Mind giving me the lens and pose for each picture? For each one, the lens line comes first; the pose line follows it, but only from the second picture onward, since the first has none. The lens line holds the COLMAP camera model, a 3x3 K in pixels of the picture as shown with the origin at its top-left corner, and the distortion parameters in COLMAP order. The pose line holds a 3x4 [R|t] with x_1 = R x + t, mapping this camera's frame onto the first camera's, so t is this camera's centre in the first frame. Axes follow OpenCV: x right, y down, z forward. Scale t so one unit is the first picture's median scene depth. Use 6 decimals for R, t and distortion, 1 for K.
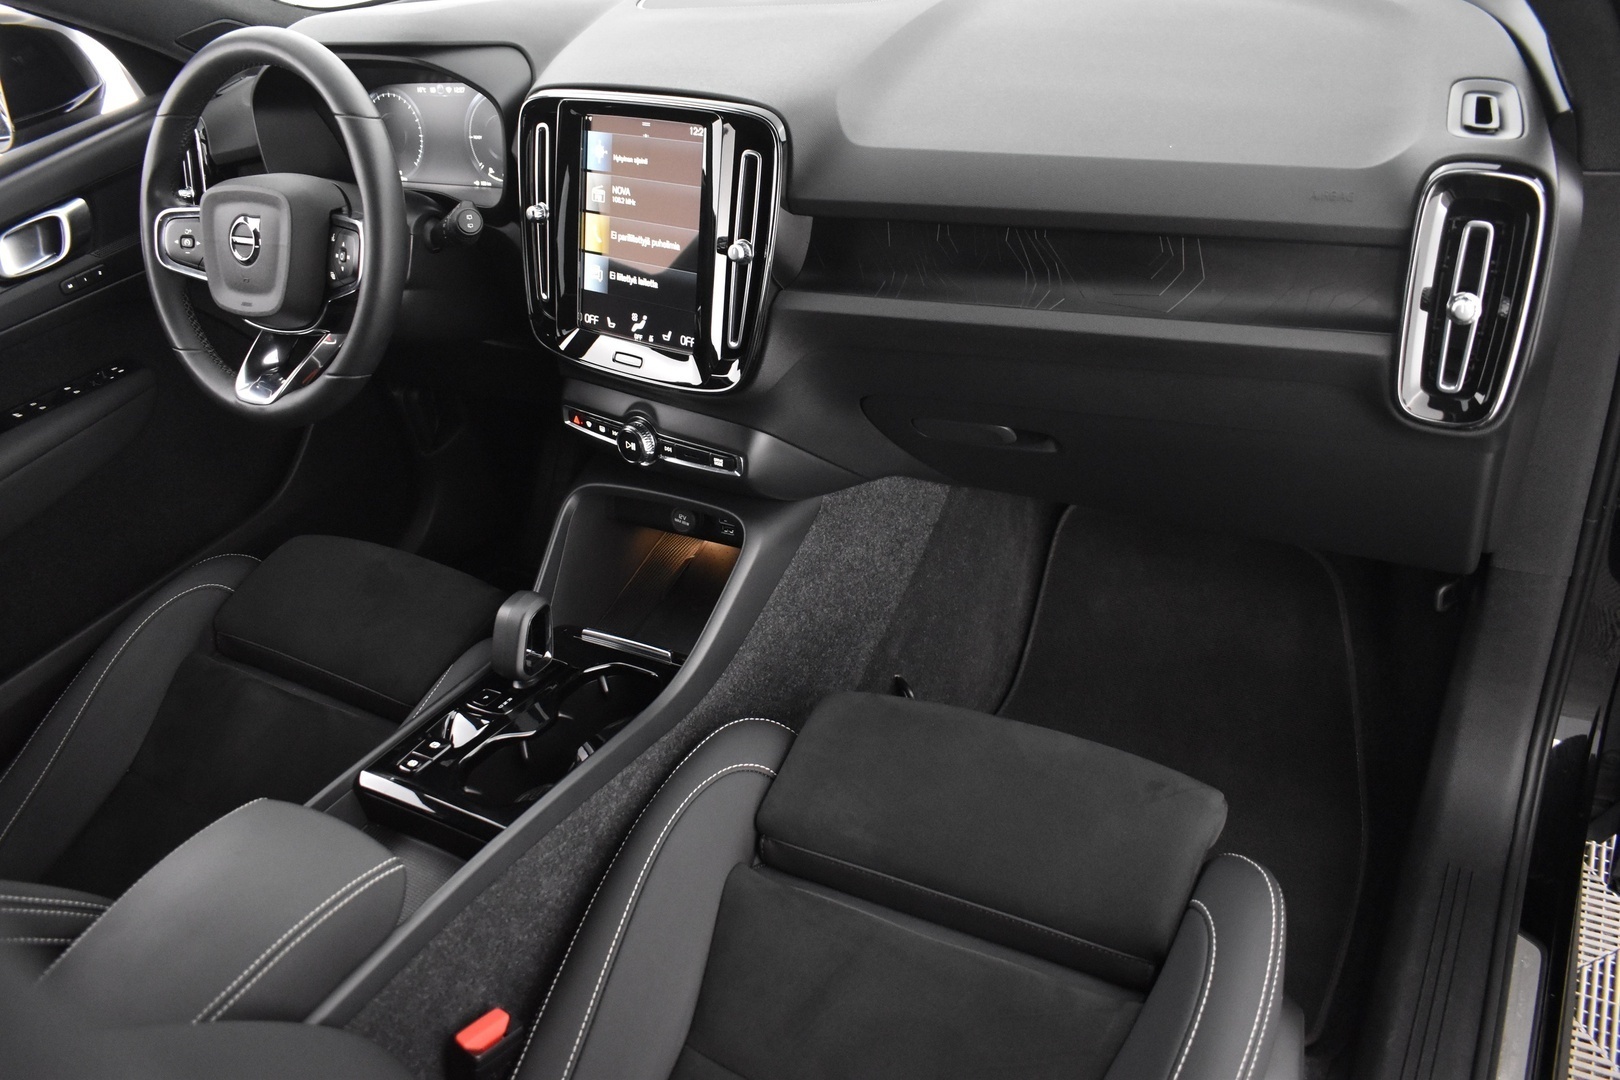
lens RADIAL K [[1245.9, 0, 810.6], [0, 1245.9, 531.1], [0, 0, 1]] dist [-0.095032, 0.016644]
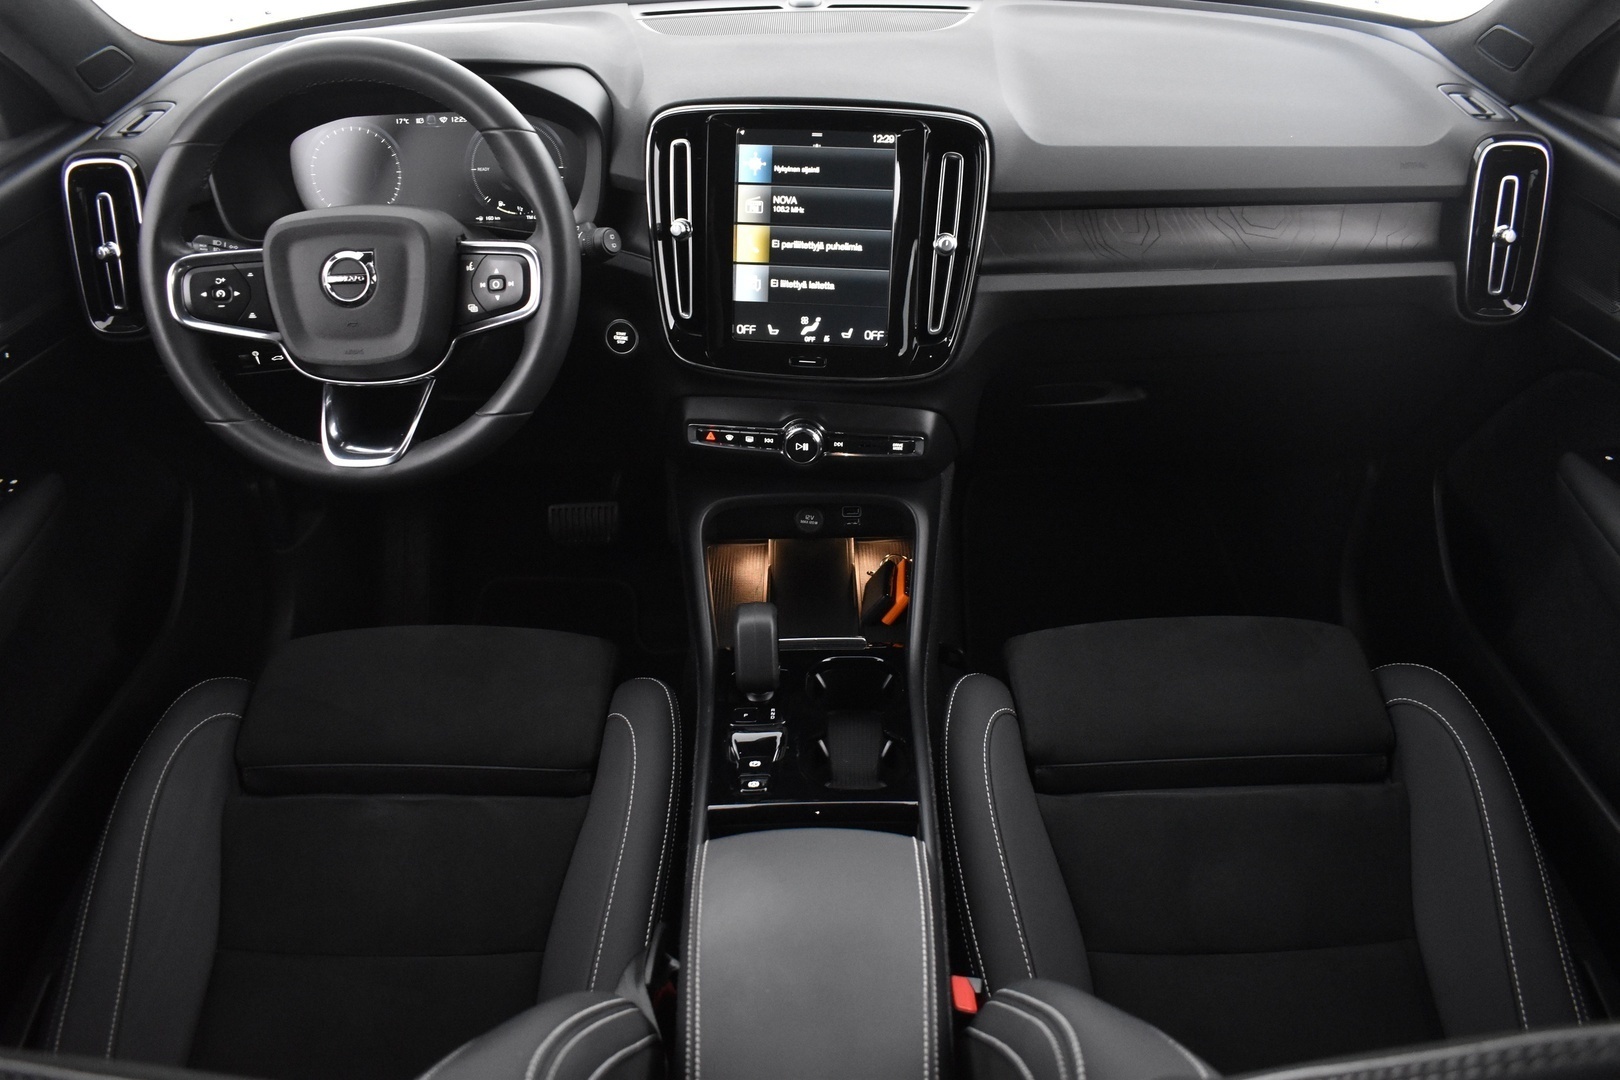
lens RADIAL K [[1245.9, 0, 810.8], [0, 1245.9, 534.1], [0, 0, 1]] dist [-0.095032, 0.016644]
pose [[0.862564, -0.168125, 0.477197, -0.670809], [0.196688, 0.980414, -0.010110, 0.014477], [-0.466151, 0.102579, 0.878738, 0.102280]]
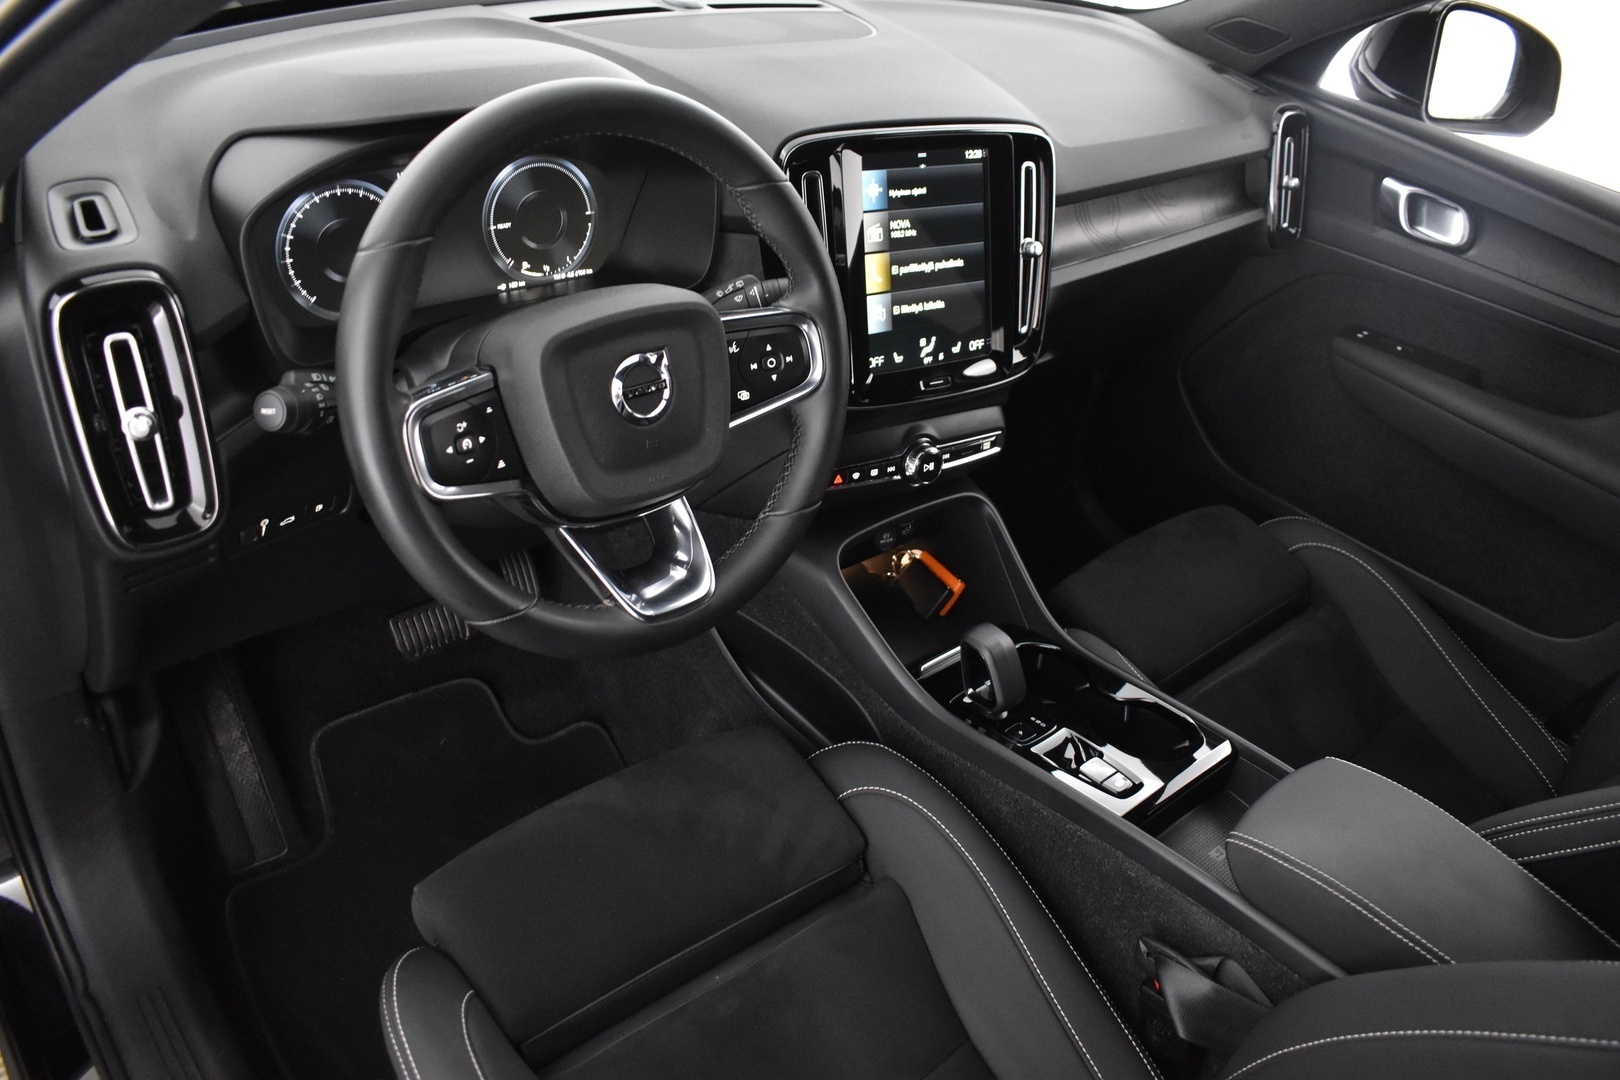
lens RADIAL K [[1245.9, 0, 810.4], [0, 1245.9, 532.9], [0, 0, 1]] dist [-0.095032, 0.016644]
pose [[0.326227, -0.371245, 0.869341, -1.140722], [0.389664, 0.890696, 0.234140, -0.312948], [-0.861242, 0.262368, 0.435230, 0.679115]]
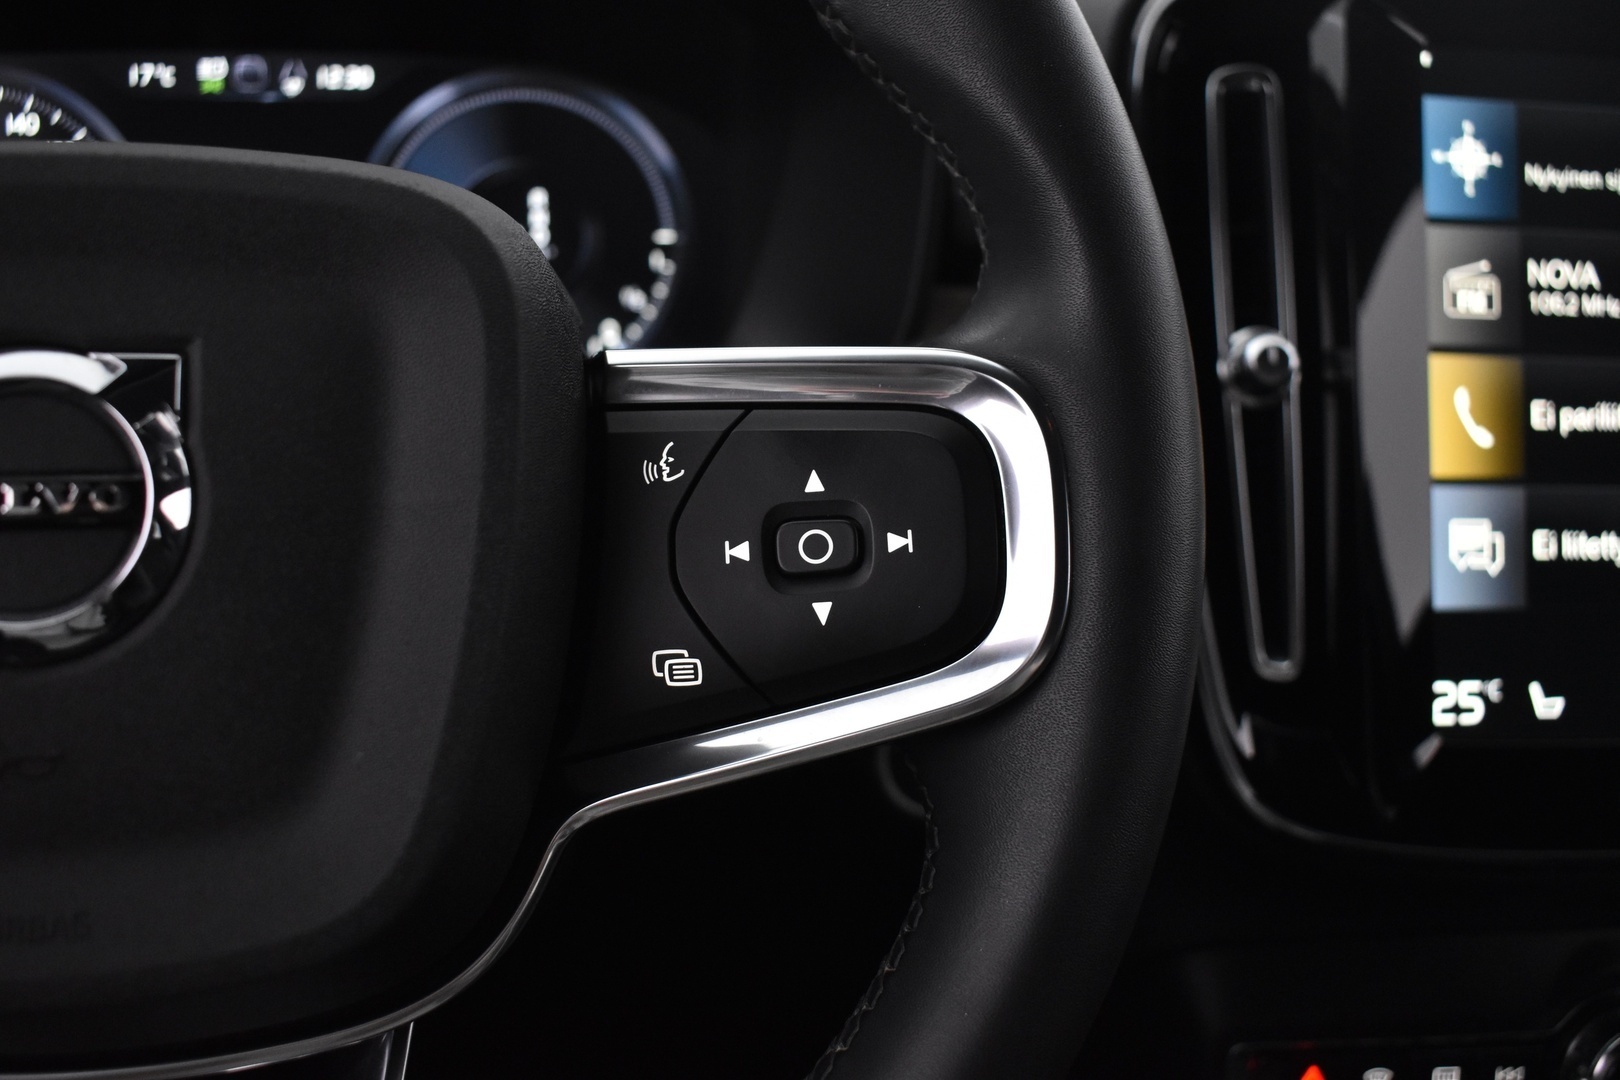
lens RADIAL K [[1537.5, 0, 799.5], [0, 1537.5, 505.0], [0, 0, 1]] dist [-0.065943, 0.000000]
pose [[0.730490, -0.047326, 0.681282, -0.557534], [0.276718, 0.932544, -0.231925, -0.182454], [-0.624349, 0.357942, 0.694310, 0.863621]]
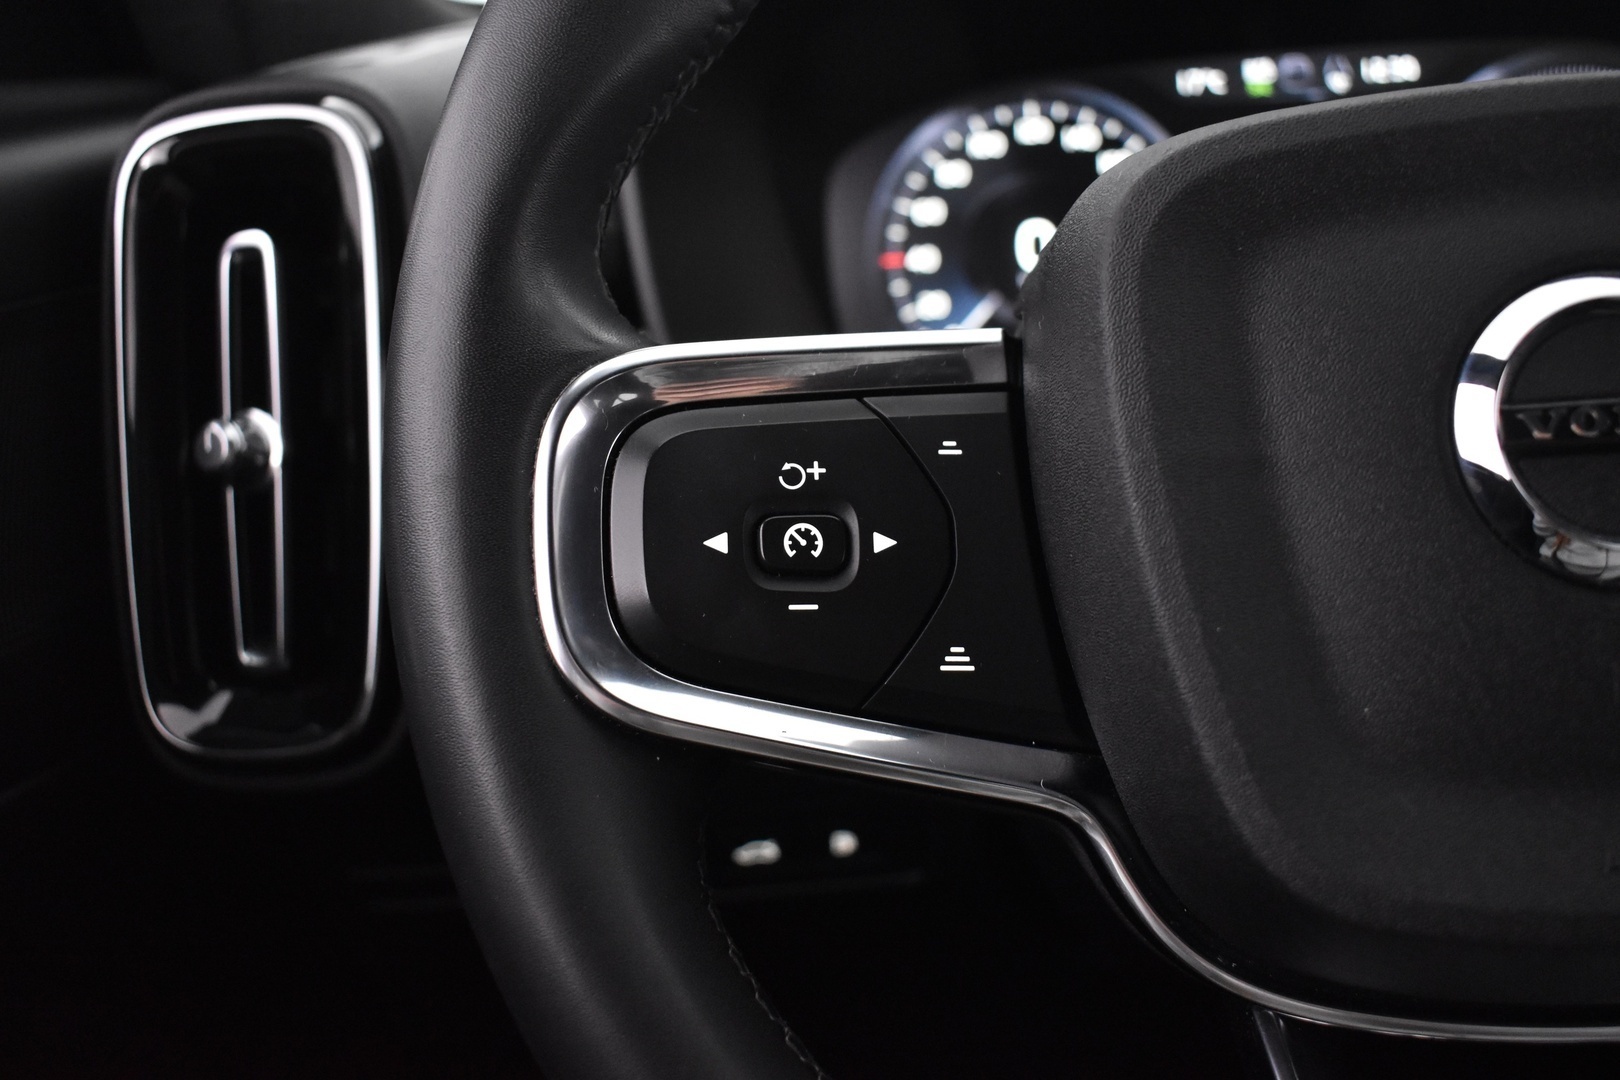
lens RADIAL K [[1537.5, 0, 792.0], [0, 1537.5, 540.7], [0, 0, 1]] dist [-0.065943, 0.000000]
pose [[0.932313, -0.039602, 0.359476, -0.666246], [0.171114, 0.923990, -0.341998, -0.193553], [-0.318609, 0.380361, 0.868225, 0.937934]]
